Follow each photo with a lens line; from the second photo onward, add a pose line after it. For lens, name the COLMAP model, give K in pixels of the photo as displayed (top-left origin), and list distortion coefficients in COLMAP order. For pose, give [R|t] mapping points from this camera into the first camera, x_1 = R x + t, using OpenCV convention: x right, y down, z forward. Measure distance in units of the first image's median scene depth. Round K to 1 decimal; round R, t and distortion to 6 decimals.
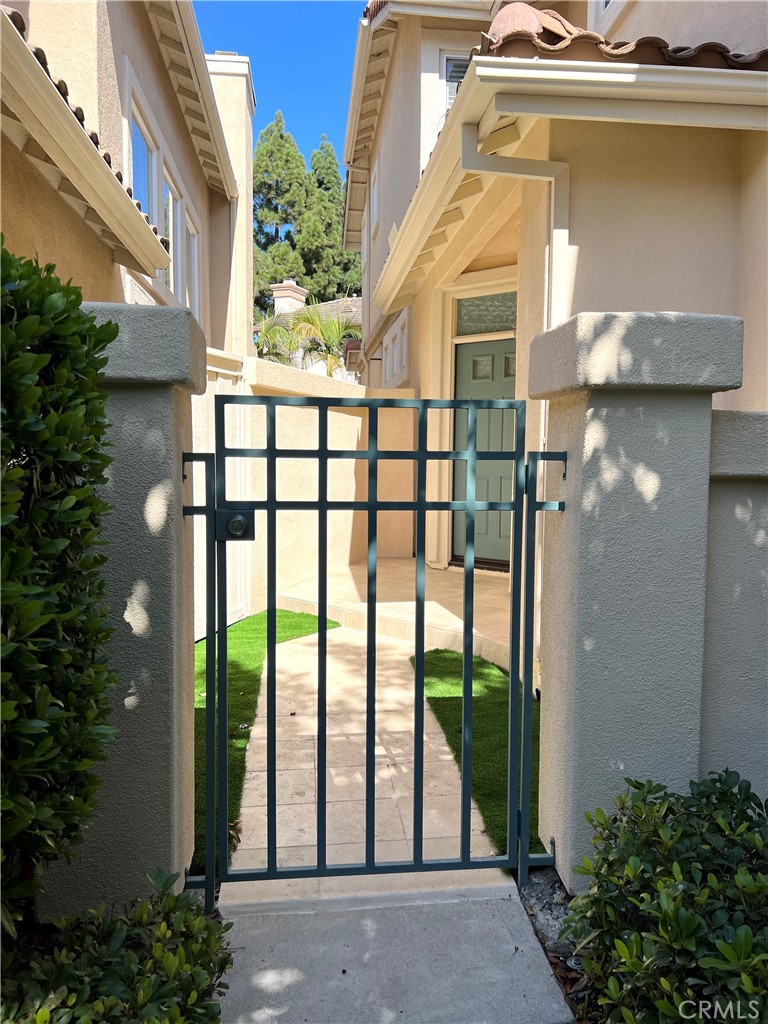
lens RADIAL K [[773.6, 0, 382.8], [0, 773.6, 516.5], [0, 0, 1]] dist [0.066000, -0.077458]
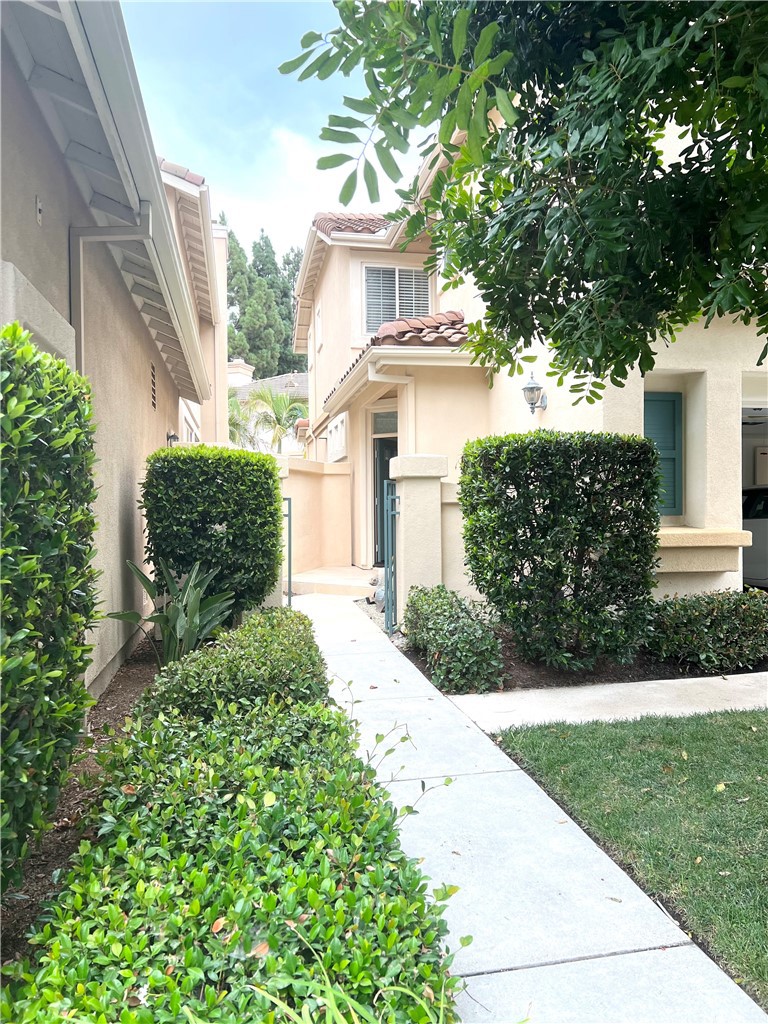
lens RADIAL K [[773.6, 0, 382.8], [0, 773.6, 516.5], [0, 0, 1]] dist [0.066000, -0.077458]
pose [[0.996334, -0.022242, 0.082611, -0.018422], [0.027939, 0.997263, -0.068452, 0.039771], [-0.080862, 0.070509, 0.994228, -0.397024]]
